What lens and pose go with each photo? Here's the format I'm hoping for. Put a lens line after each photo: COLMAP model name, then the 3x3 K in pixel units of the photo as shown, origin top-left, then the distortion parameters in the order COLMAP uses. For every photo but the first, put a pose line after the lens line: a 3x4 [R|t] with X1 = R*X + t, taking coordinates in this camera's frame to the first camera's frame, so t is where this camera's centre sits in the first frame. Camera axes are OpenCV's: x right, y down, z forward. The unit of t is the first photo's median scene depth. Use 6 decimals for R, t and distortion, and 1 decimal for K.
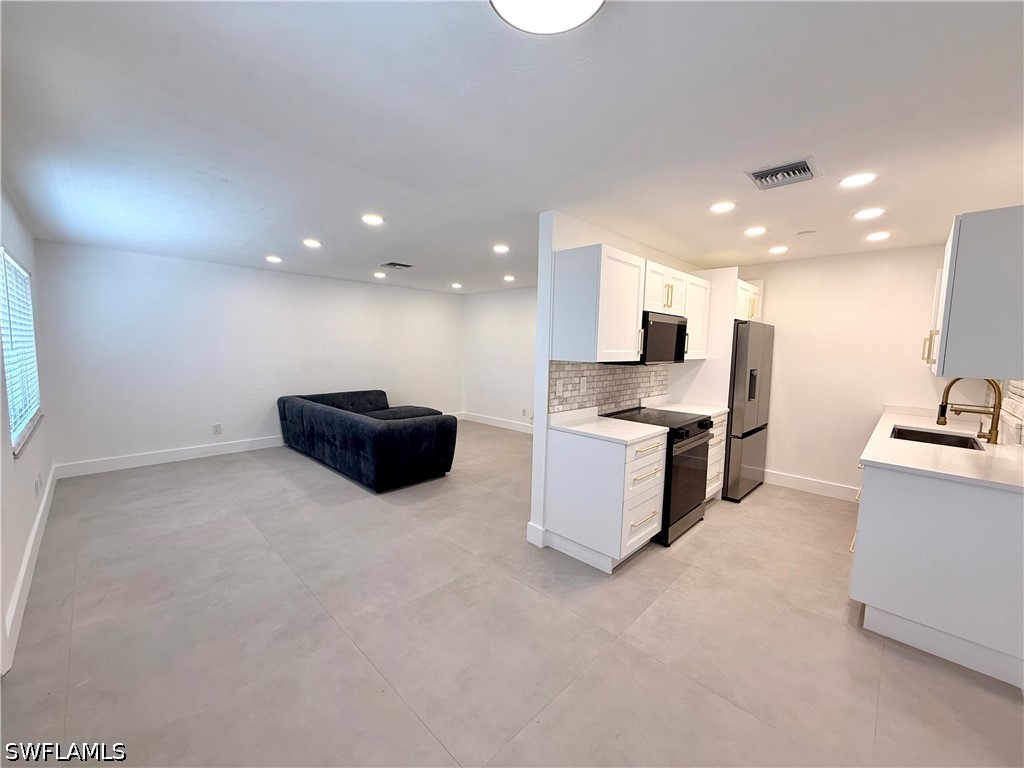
lens RADIAL K [[408.1, 0, 510.4], [0, 408.1, 382.7], [0, 0, 1]] dist [-0.000586, 0.000296]
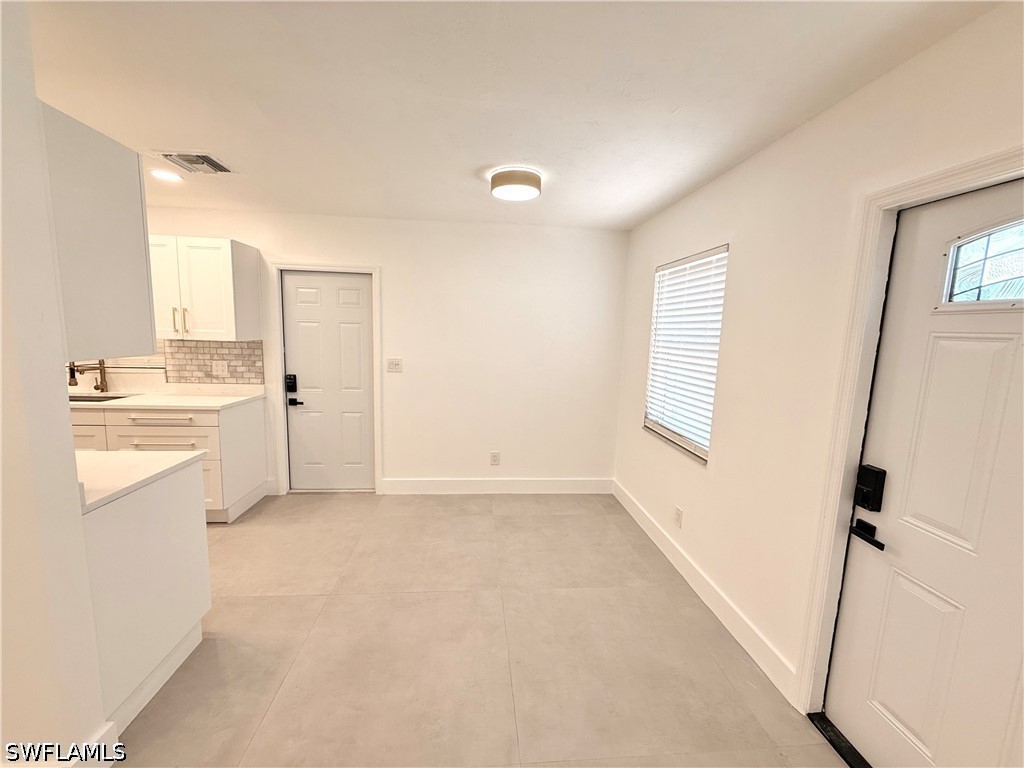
lens RADIAL K [[408.1, 0, 510.4], [0, 408.1, 382.7], [0, 0, 1]] dist [-0.000586, 0.000296]
pose [[-0.761232, -0.126824, 0.635957, -0.422778], [0.012670, 0.977594, 0.210119, -0.093855], [-0.648356, 0.168007, -0.742569, 0.802765]]
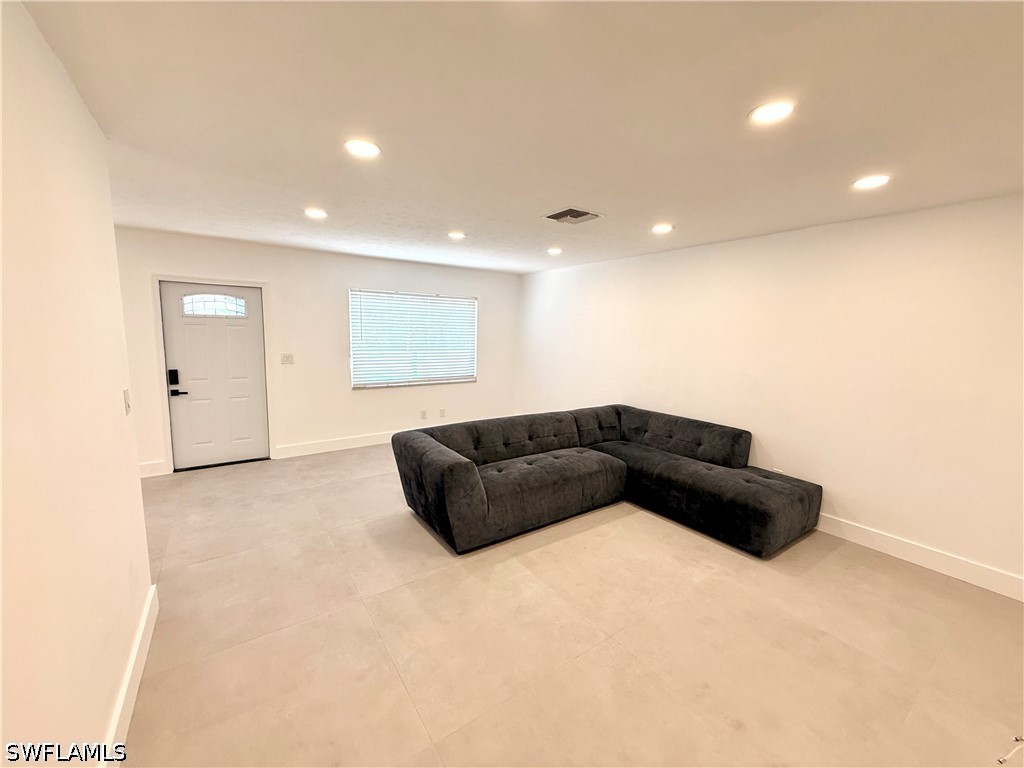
lens RADIAL K [[408.1, 0, 510.4], [0, 408.1, 382.7], [0, 0, 1]] dist [-0.000586, 0.000296]
pose [[-0.188315, 0.102163, -0.976781, 0.496831], [-0.116182, 0.985274, 0.125450, -0.142939], [0.975212, 0.137109, -0.173672, 1.419173]]
